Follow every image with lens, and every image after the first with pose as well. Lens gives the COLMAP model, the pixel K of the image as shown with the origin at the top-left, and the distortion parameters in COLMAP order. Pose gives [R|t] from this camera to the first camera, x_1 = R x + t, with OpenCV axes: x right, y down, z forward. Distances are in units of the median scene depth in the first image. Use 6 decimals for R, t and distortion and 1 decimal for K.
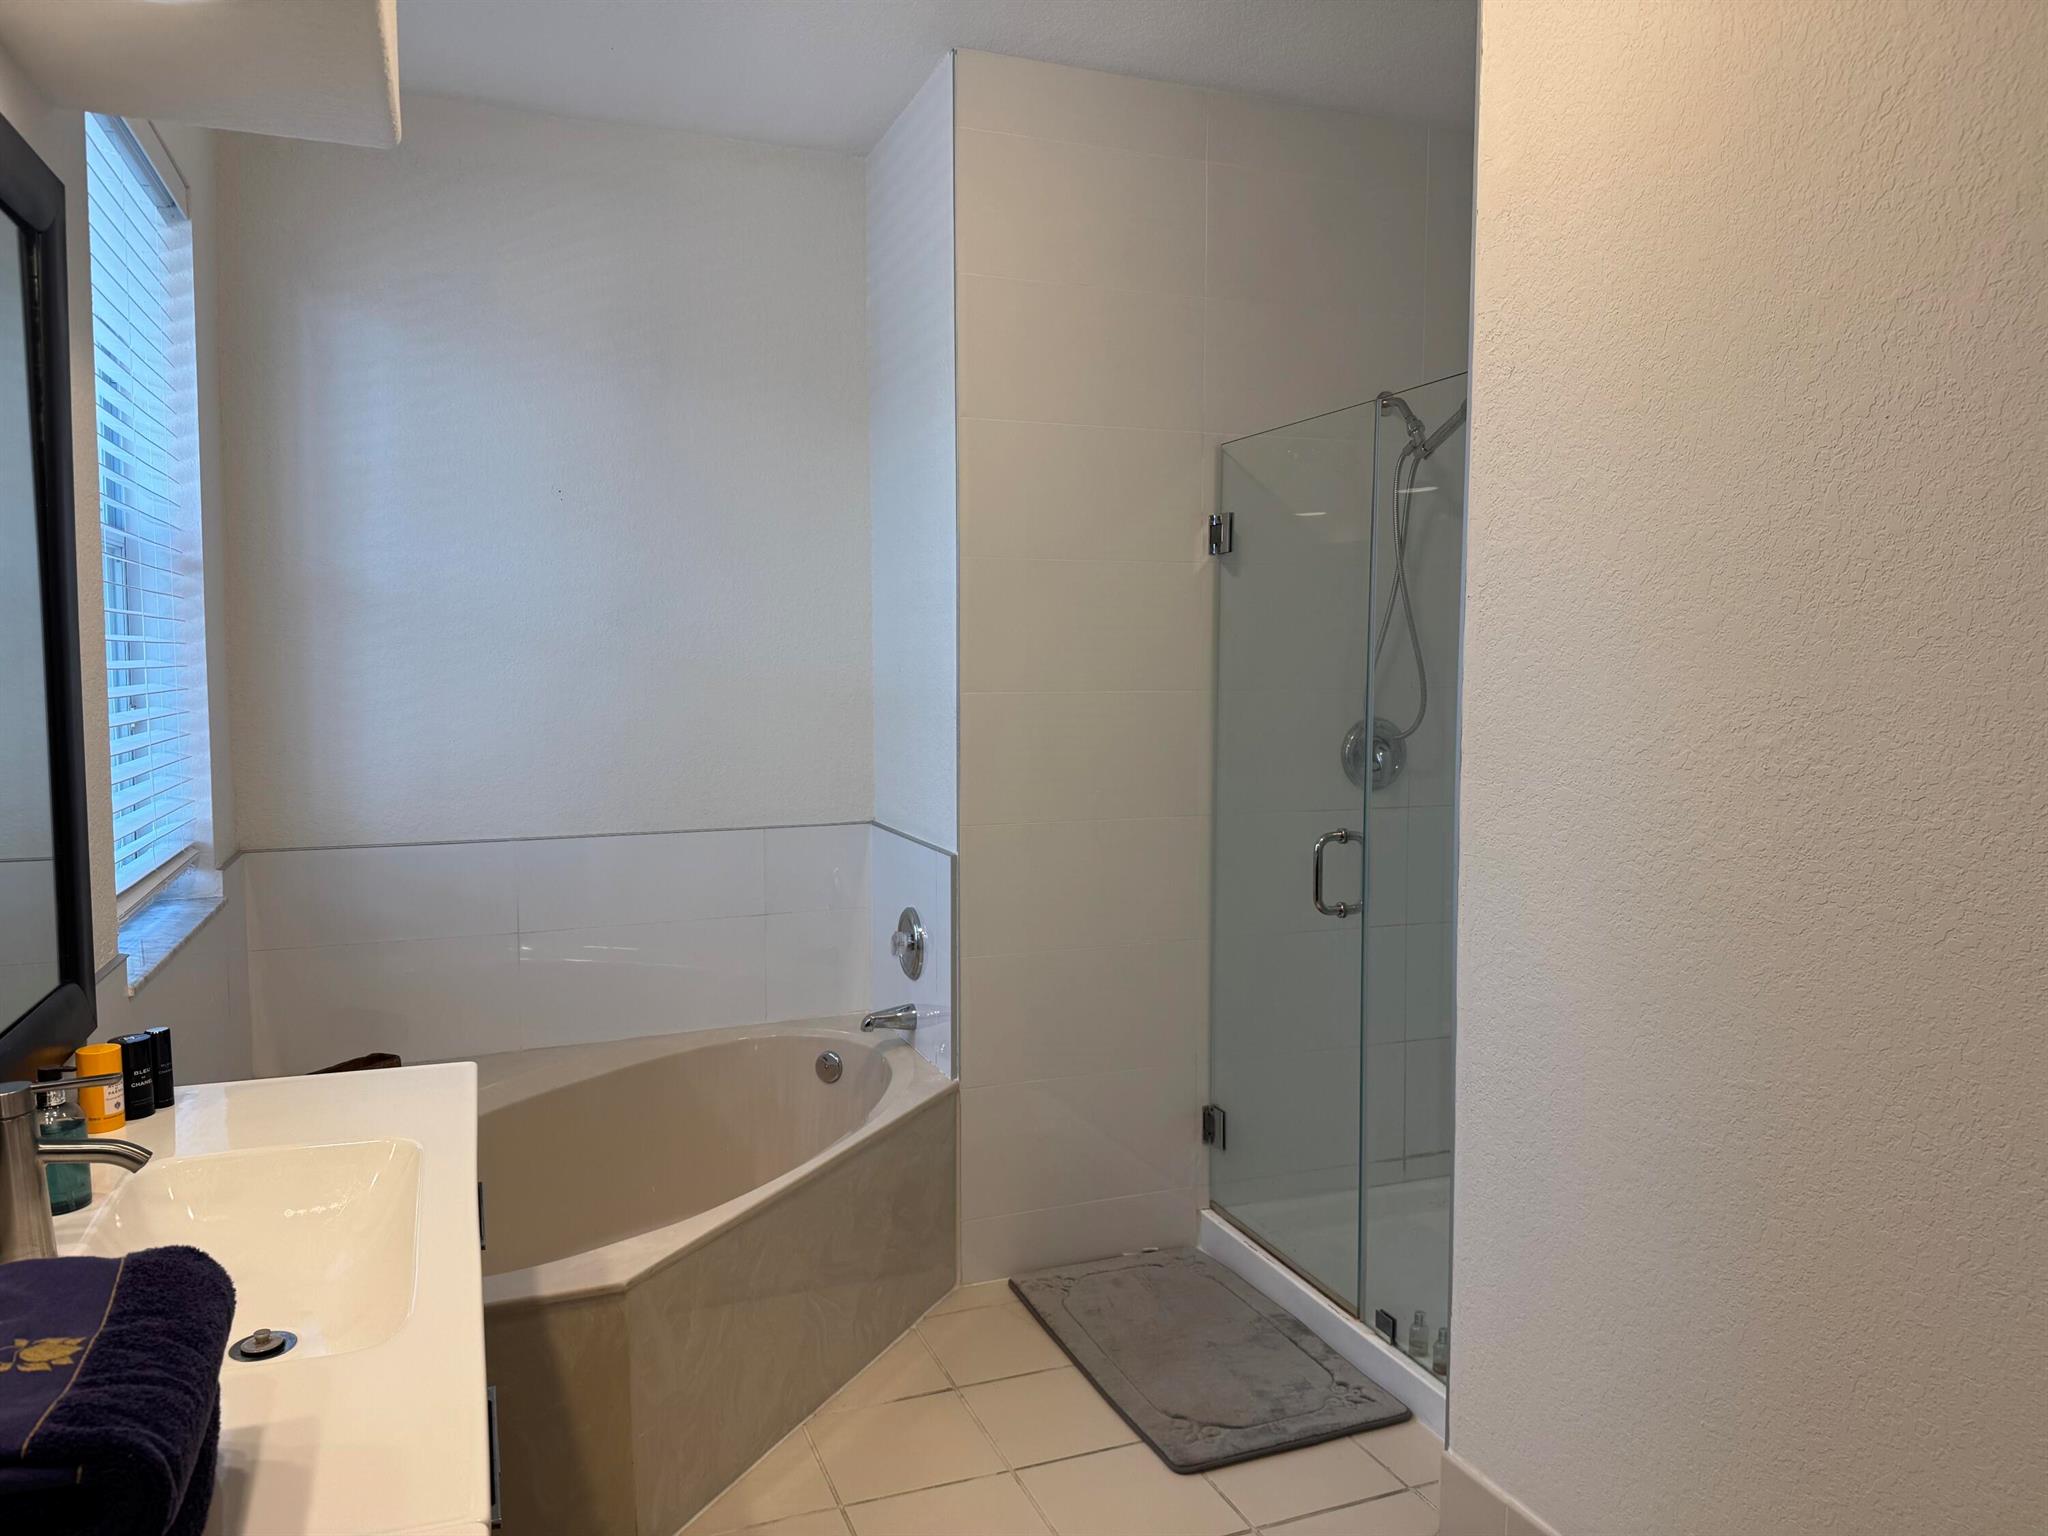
lens RADIAL K [[1426.3, 0, 1018.5], [0, 1426.3, 767.4], [0, 0, 1]] dist [0.041327, -0.003088]
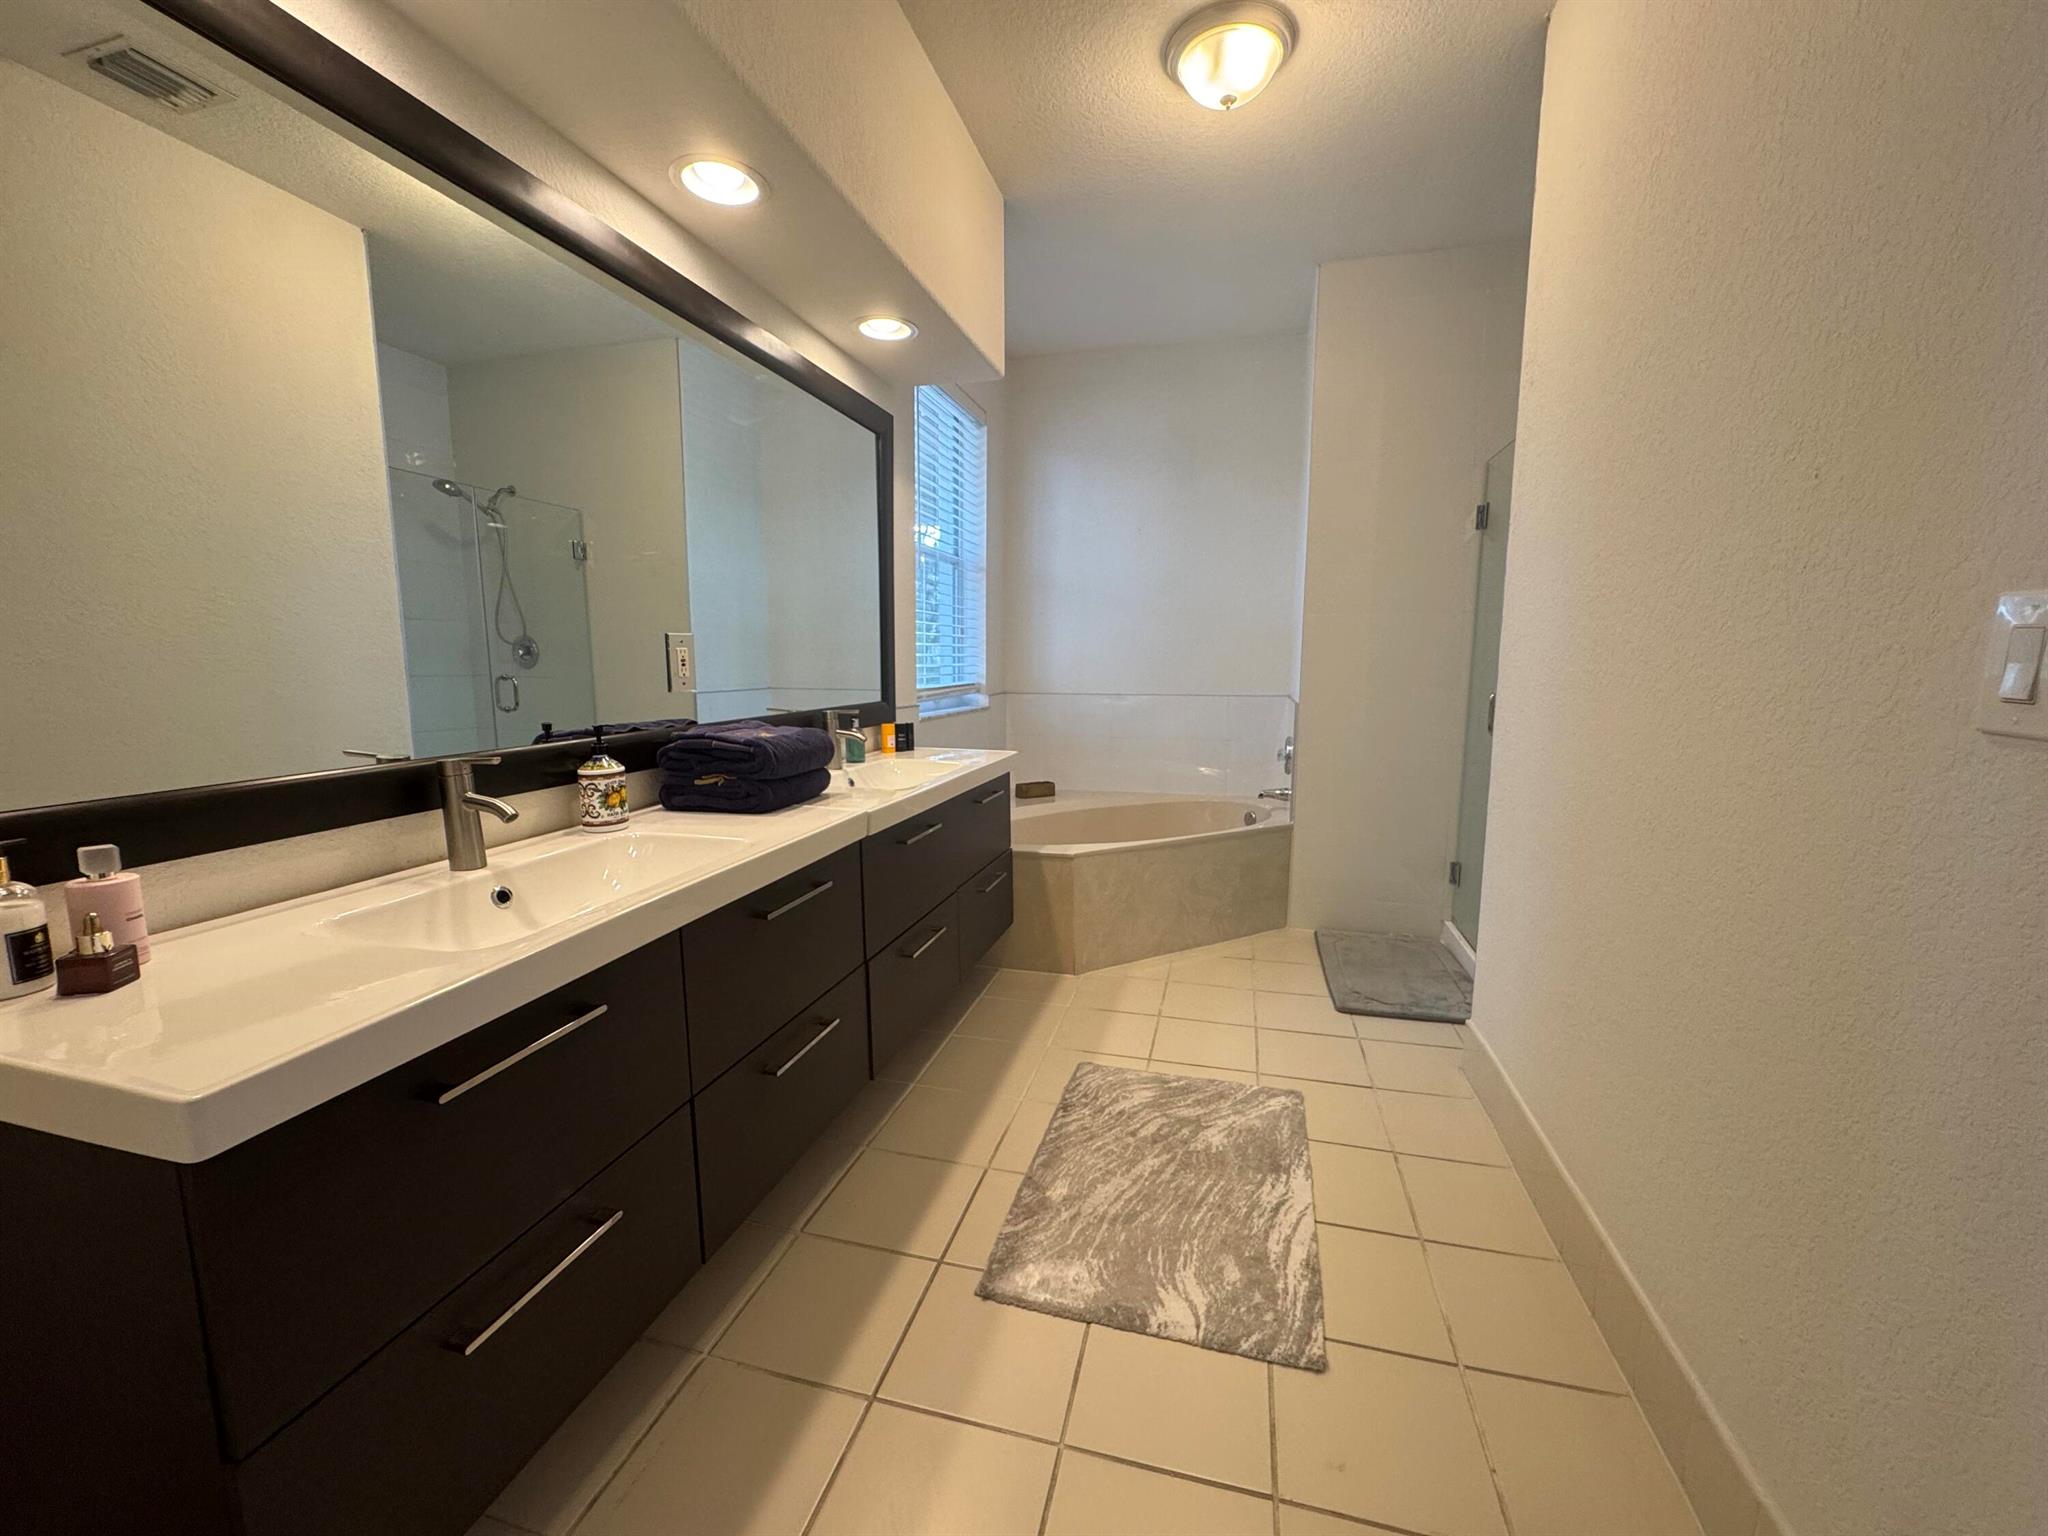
lens RADIAL K [[819.5, 0, 1028.6], [0, 819.5, 765.7], [0, 0, 1]] dist [-0.009836, 0.000038]
pose [[0.812604, 0.076088, -0.577828, 0.311354], [-0.045050, 0.996675, 0.067887, 0.091590], [0.581072, -0.029134, 0.813330, -0.089247]]
